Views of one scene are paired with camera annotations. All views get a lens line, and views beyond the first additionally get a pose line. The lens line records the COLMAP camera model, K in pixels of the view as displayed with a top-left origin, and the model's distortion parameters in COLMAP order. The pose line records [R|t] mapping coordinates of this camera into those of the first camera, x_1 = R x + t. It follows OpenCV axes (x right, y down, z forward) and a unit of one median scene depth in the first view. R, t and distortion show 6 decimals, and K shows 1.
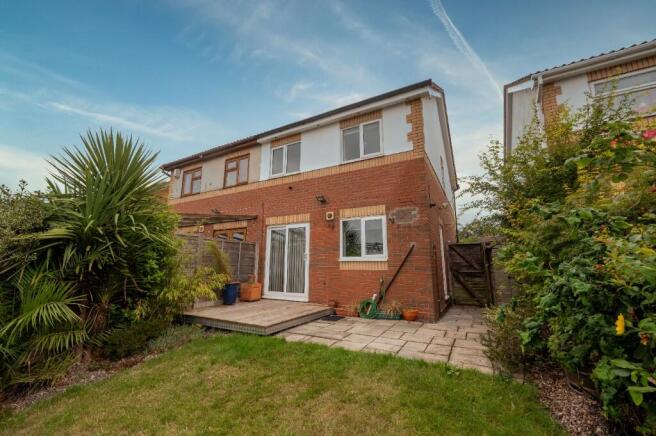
lens RADIAL K [[264.3, 0, 327.7], [0, 264.3, 217.4], [0, 0, 1]] dist [-0.001967, -0.000125]
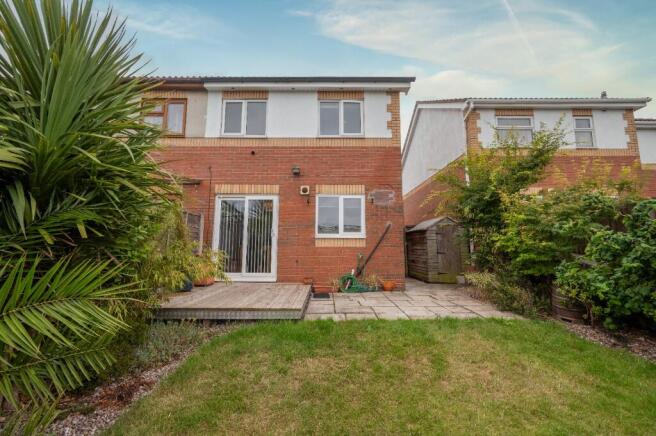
lens RADIAL K [[255.8, 0, 328.0], [0, 255.8, 218.0], [0, 0, 1]] dist [-0.001665, 0.000006]
pose [[0.873283, 0.057606, 0.483796, -0.366585], [-0.090537, 0.994877, 0.044965, 0.045876], [-0.478728, -0.083069, 0.874025, 0.160103]]
